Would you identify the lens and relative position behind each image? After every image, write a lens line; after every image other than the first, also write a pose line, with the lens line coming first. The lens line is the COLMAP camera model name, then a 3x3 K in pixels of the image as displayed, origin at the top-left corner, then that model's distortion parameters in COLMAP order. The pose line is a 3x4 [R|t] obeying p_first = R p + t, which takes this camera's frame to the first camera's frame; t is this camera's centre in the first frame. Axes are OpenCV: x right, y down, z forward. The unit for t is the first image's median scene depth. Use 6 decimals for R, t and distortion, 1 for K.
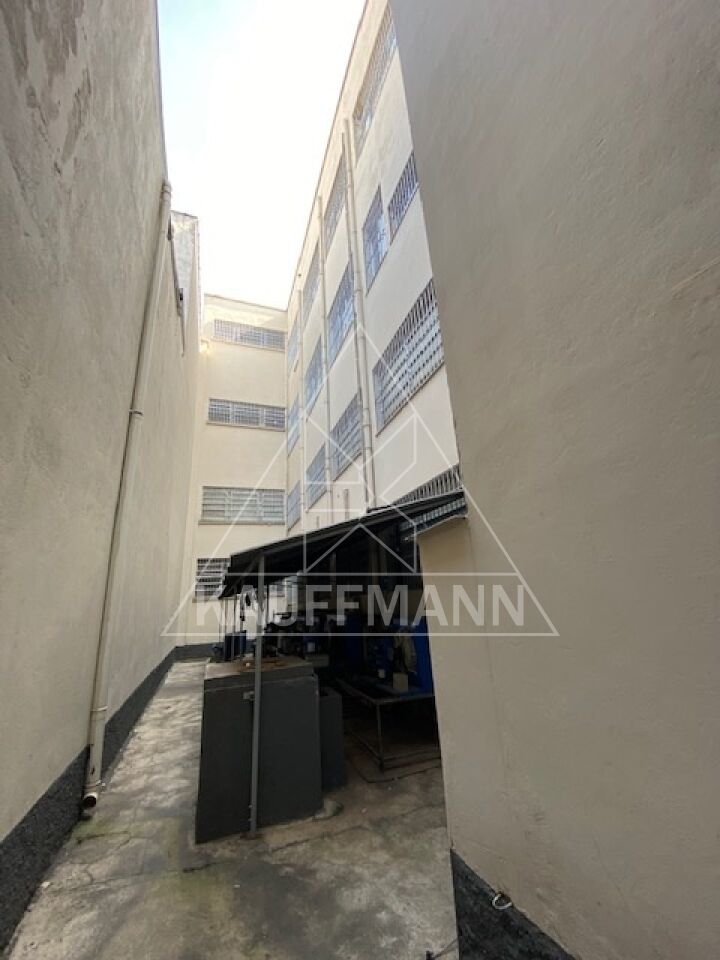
lens RADIAL K [[397.5, 0, 357.3], [0, 397.5, 480.2], [0, 0, 1]] dist [-0.011205, -0.000444]
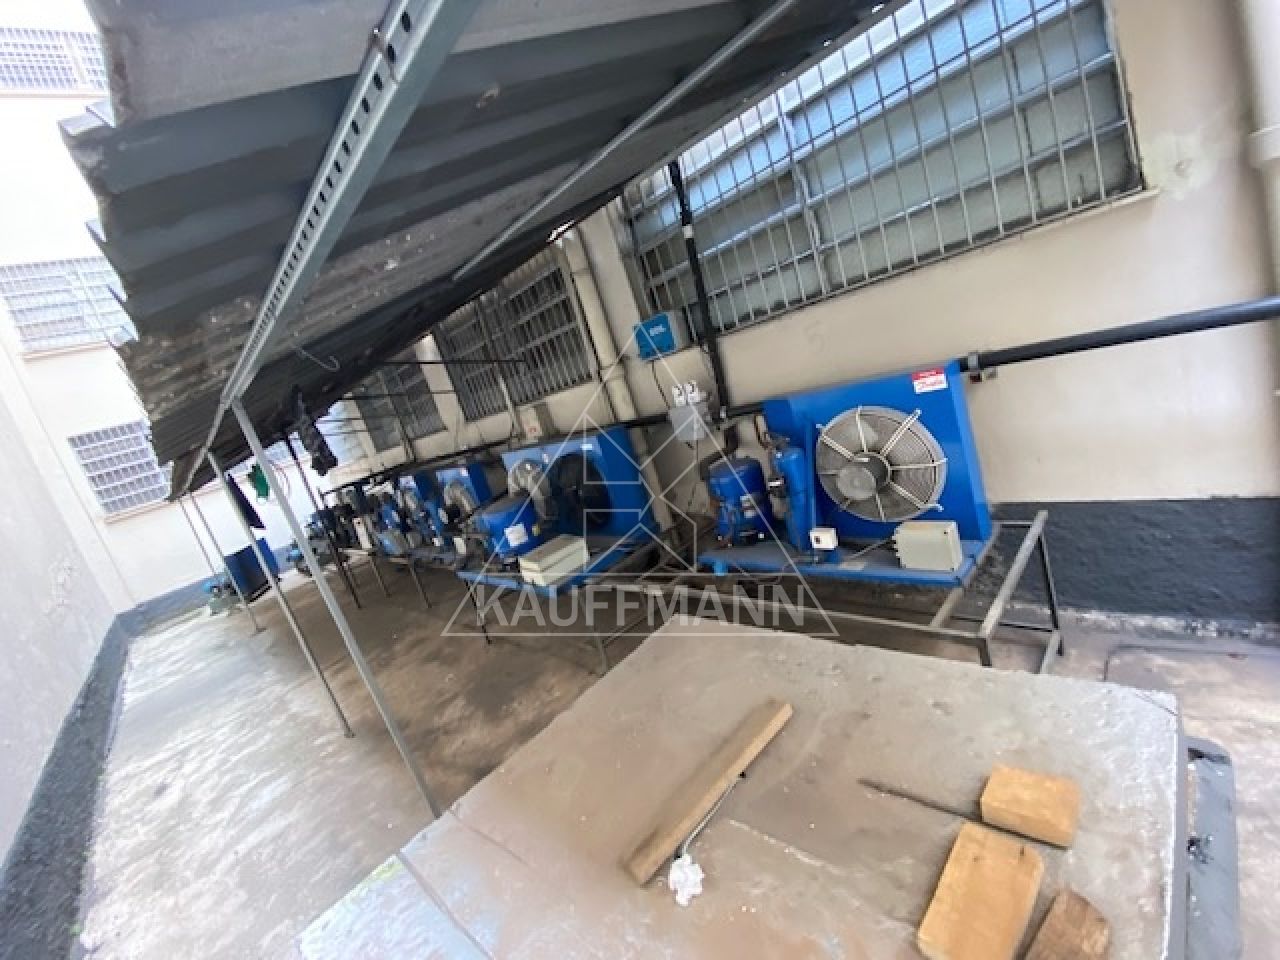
lens RADIAL K [[530.0, 0, 640.1], [0, 530.0, 472.8], [0, 0, 1]] dist [-0.011205, -0.000444]
pose [[0.875828, -0.310717, 0.369297, -0.103220], [0.127566, 0.887013, 0.443774, 0.081406], [-0.465459, -0.341560, 0.816508, 0.311140]]
